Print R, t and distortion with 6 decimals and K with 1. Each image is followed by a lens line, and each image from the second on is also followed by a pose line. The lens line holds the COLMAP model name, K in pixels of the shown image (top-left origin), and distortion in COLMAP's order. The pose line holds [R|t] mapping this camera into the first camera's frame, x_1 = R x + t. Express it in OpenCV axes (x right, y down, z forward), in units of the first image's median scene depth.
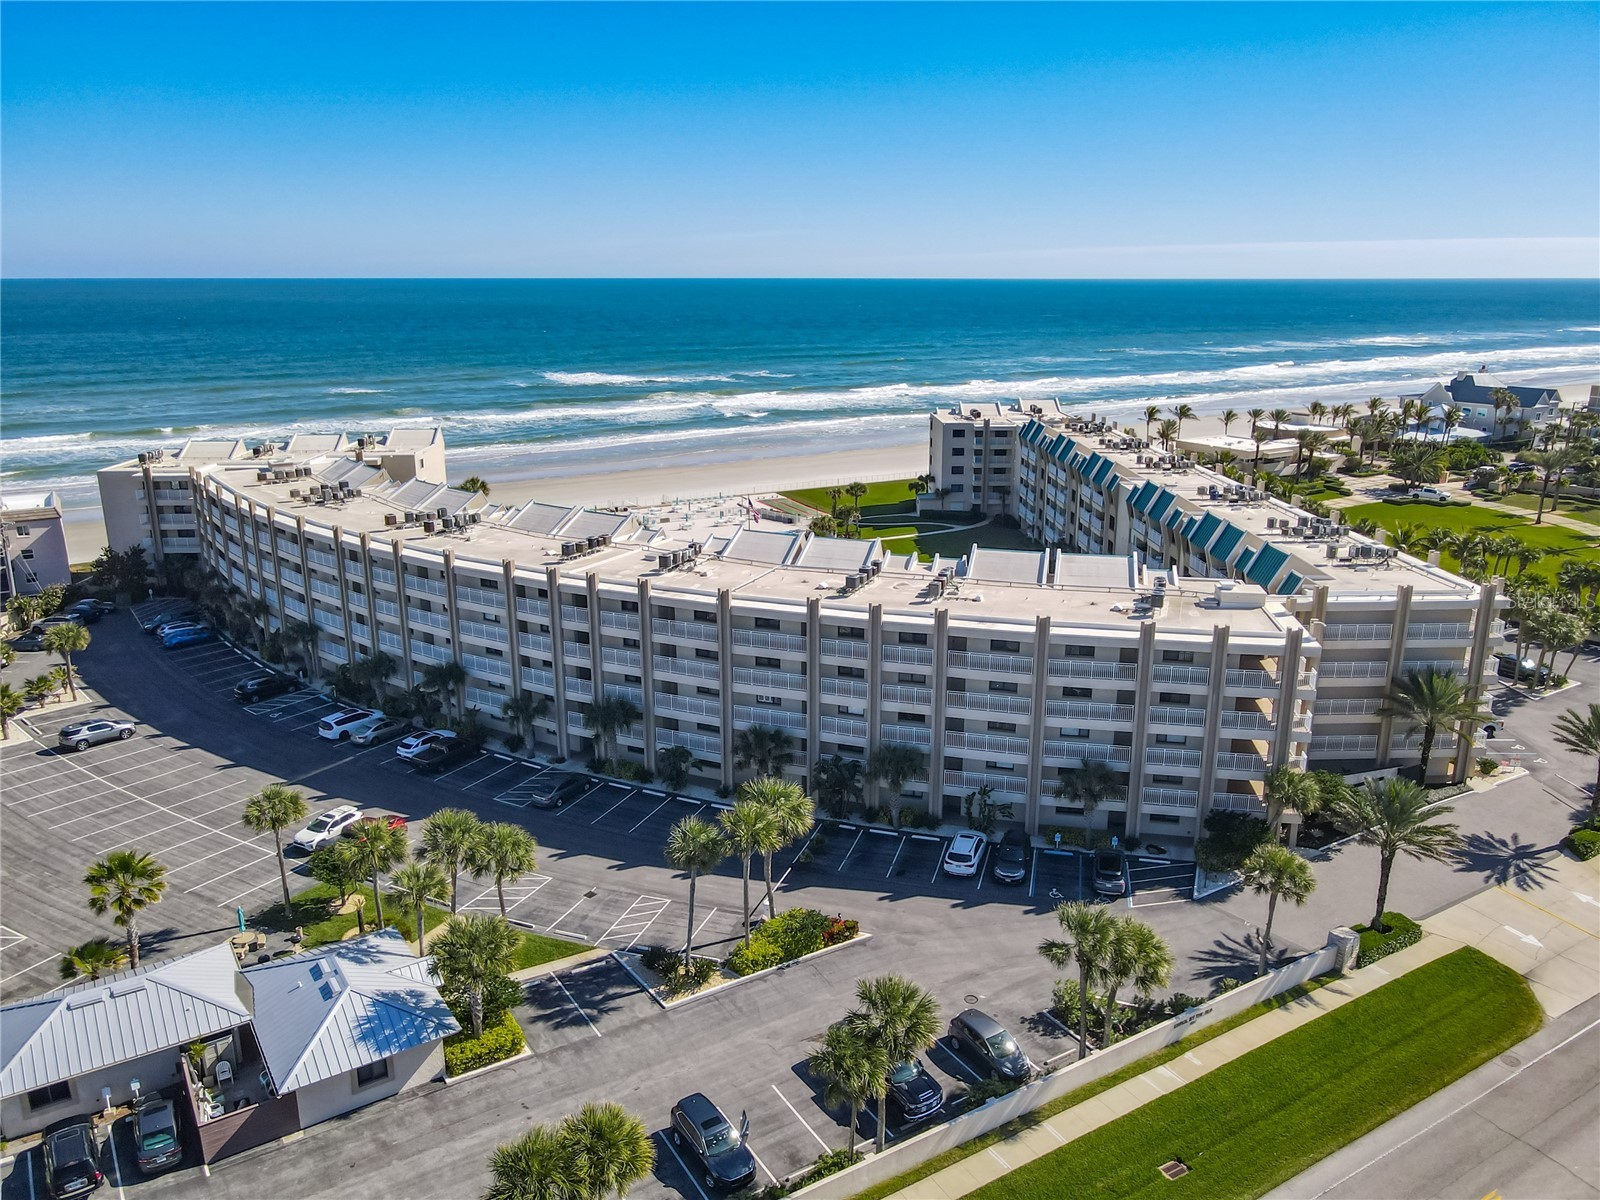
lens RADIAL K [[1186.7, 0, 800.0], [0, 1186.7, 600.0], [0, 0, 1]] dist [-0.000472, 0.002590]
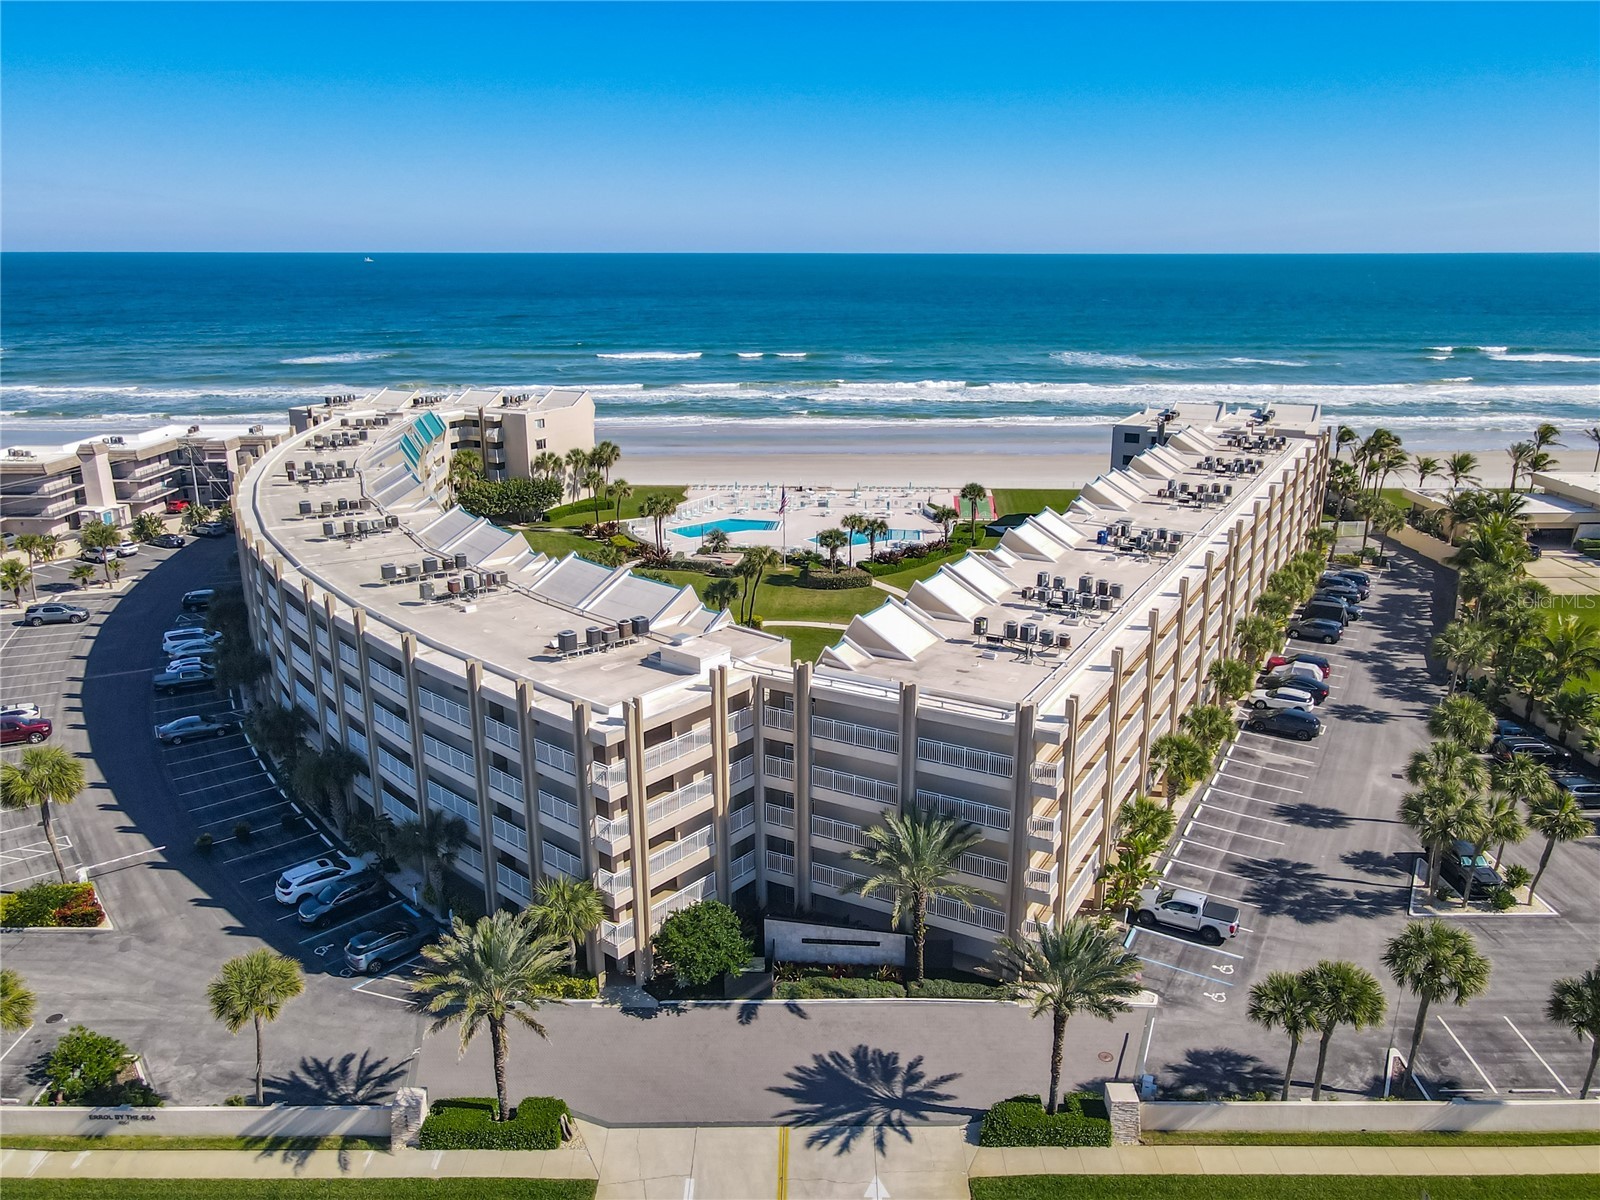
lens RADIAL K [[1186.7, 0, 800.0], [0, 1186.7, 600.0], [0, 0, 1]] dist [-0.000472, 0.002590]
pose [[0.849460, 0.140916, -0.508489, 0.671290], [-0.133397, 0.989727, 0.051432, -0.068237], [0.510513, 0.024142, 0.859531, 0.313608]]
